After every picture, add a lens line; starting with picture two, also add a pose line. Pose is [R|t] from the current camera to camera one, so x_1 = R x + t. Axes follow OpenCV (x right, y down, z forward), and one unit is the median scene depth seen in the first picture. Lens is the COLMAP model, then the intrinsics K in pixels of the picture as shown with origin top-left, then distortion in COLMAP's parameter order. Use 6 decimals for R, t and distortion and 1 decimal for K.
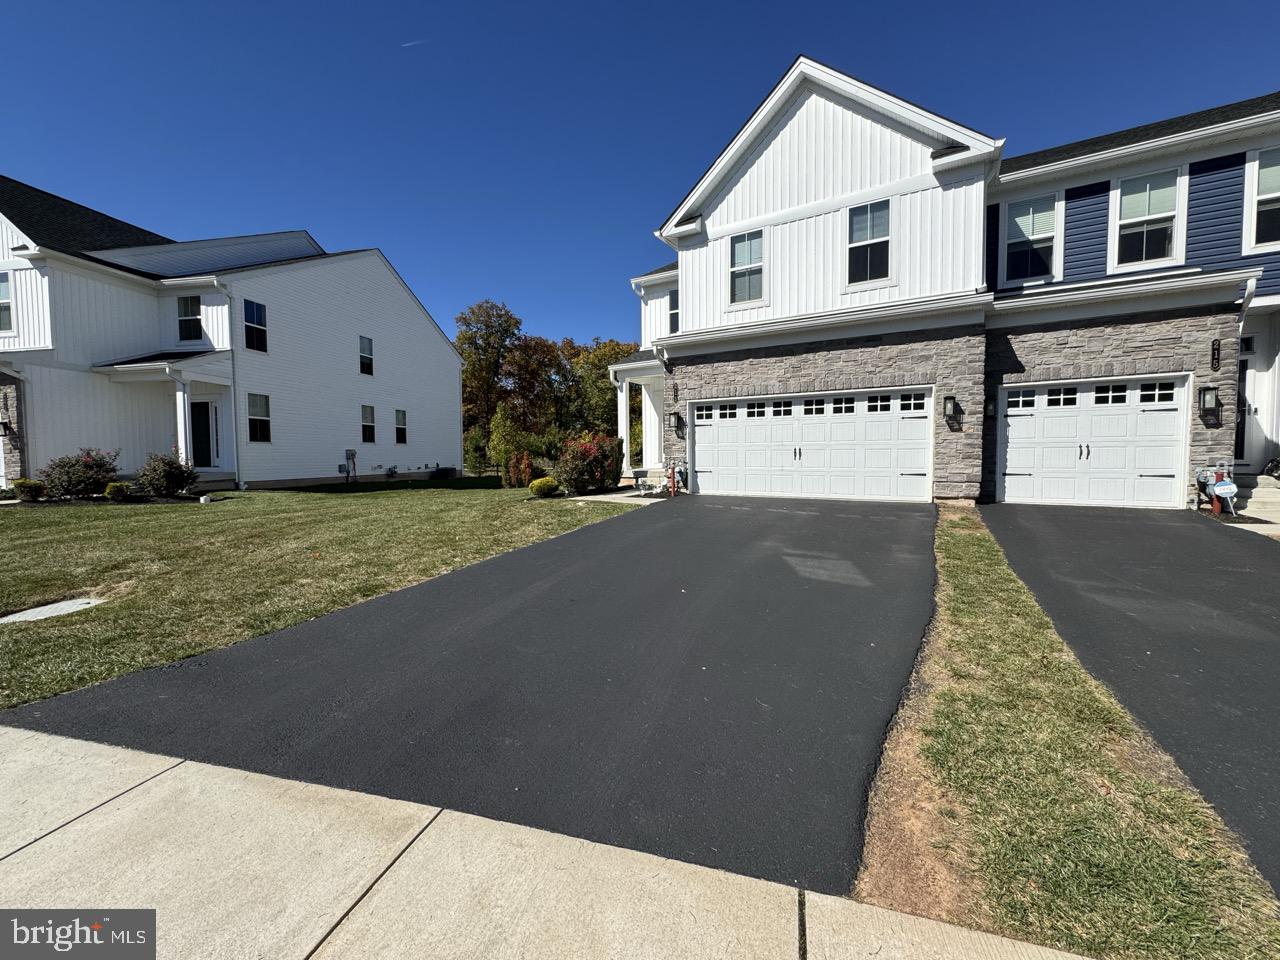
lens RADIAL K [[512.3, 0, 637.0], [0, 512.3, 477.3], [0, 0, 1]] dist [-0.001963, 0.000101]
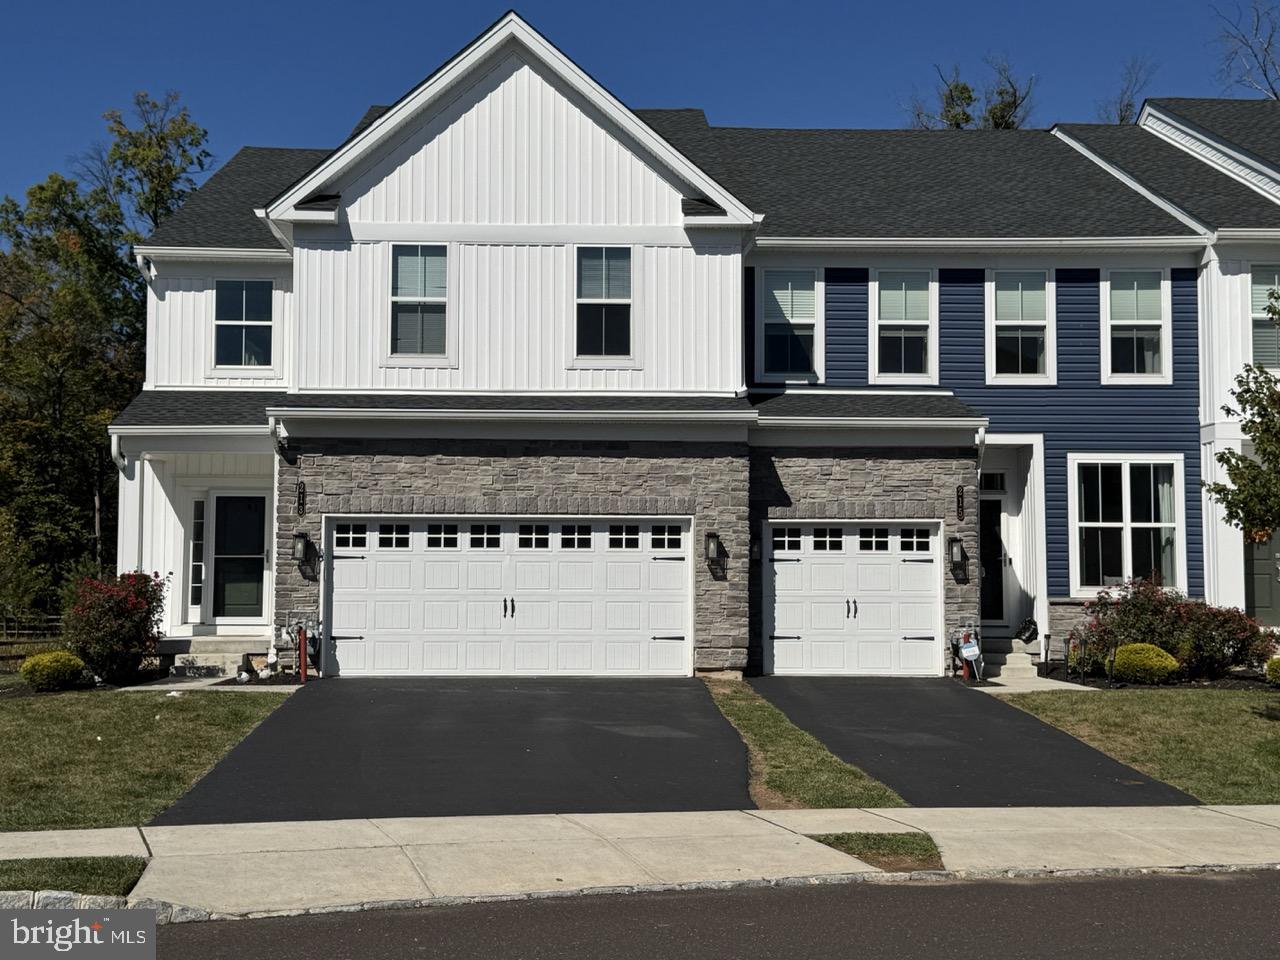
lens RADIAL K [[1643.7, 0, 640.0], [0, 1643.7, 480.9], [0, 0, 1]] dist [0.130546, 0.000000]
pose [[0.840071, 0.049359, 0.540226, -0.744007], [0.015345, 0.993291, -0.114617, 0.038857], [-0.542259, 0.104576, 0.833678, -0.913264]]
